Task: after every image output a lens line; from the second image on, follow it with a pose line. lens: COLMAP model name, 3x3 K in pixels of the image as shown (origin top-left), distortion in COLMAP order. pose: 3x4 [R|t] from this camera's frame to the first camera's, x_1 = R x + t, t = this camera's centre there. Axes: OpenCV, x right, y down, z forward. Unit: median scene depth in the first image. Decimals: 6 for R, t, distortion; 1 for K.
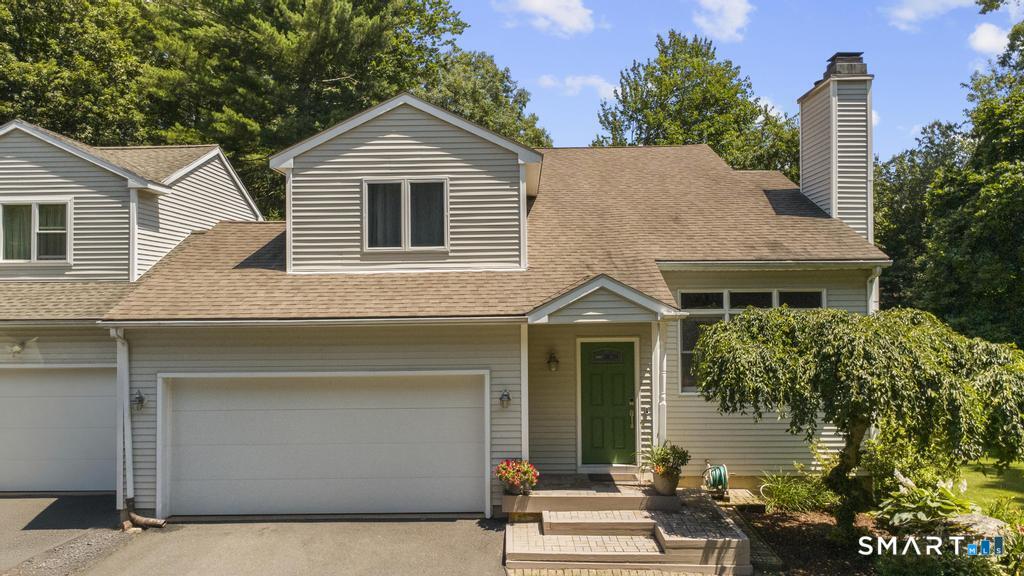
lens RADIAL K [[719.2, 0, 512.0], [0, 719.2, 288.0], [0, 0, 1]] dist [0.006501, -0.005175]
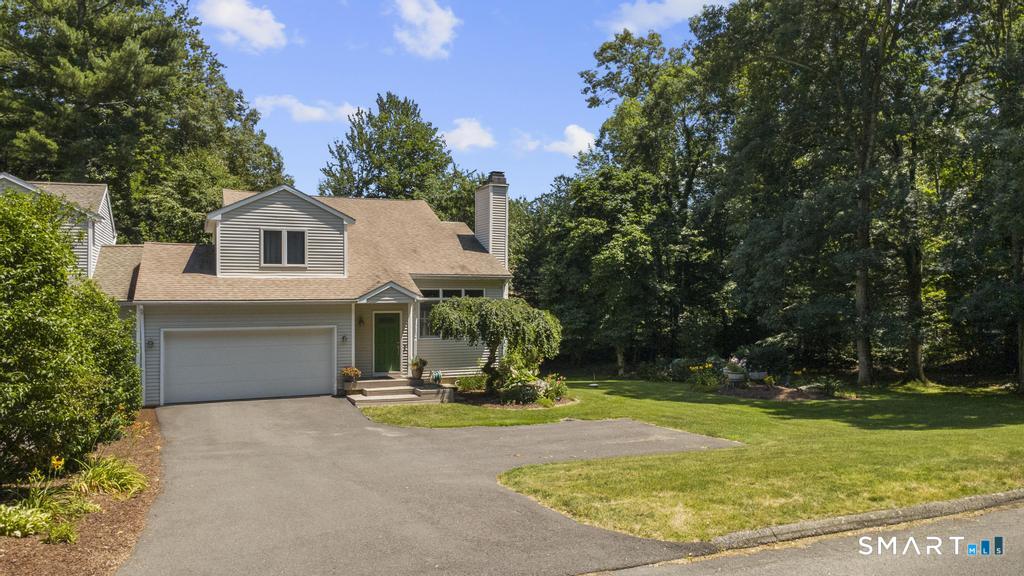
lens RADIAL K [[719.2, 0, 512.0], [0, 719.2, 288.0], [0, 0, 1]] dist [0.006501, -0.005175]
pose [[0.908734, 0.012486, 0.417188, -0.396307], [-0.015971, 0.999861, 0.004865, -0.012374], [-0.417069, -0.011084, 0.908807, -1.008204]]
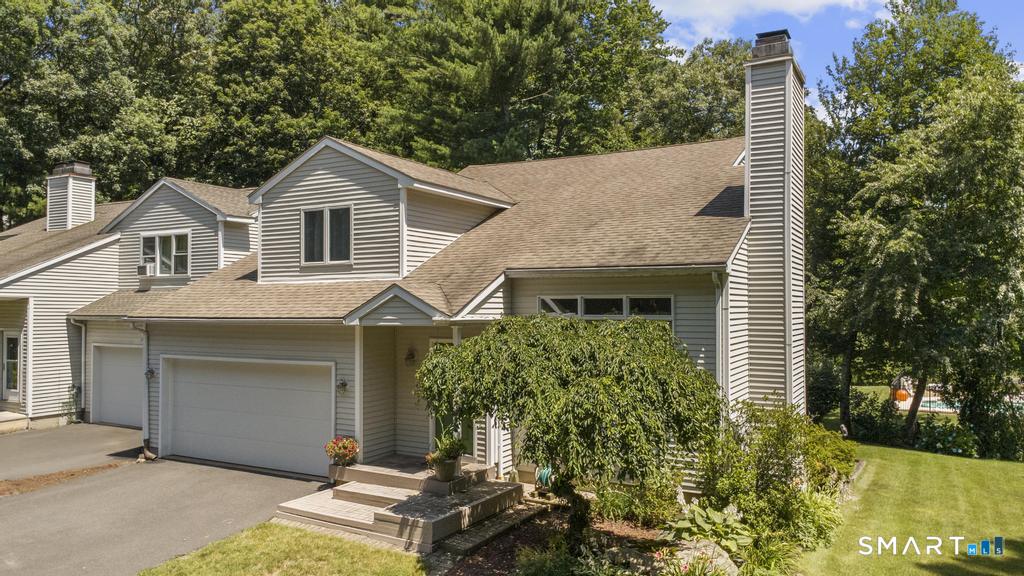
lens RADIAL K [[728.7, 0, 512.0], [0, 728.7, 288.0], [0, 0, 1]] dist [0.004505, -0.000538]
pose [[0.878720, -0.003951, -0.477322, 0.732576], [0.005621, 0.999982, 0.002071, -0.011928], [0.477305, -0.004503, 0.878726, 0.048387]]
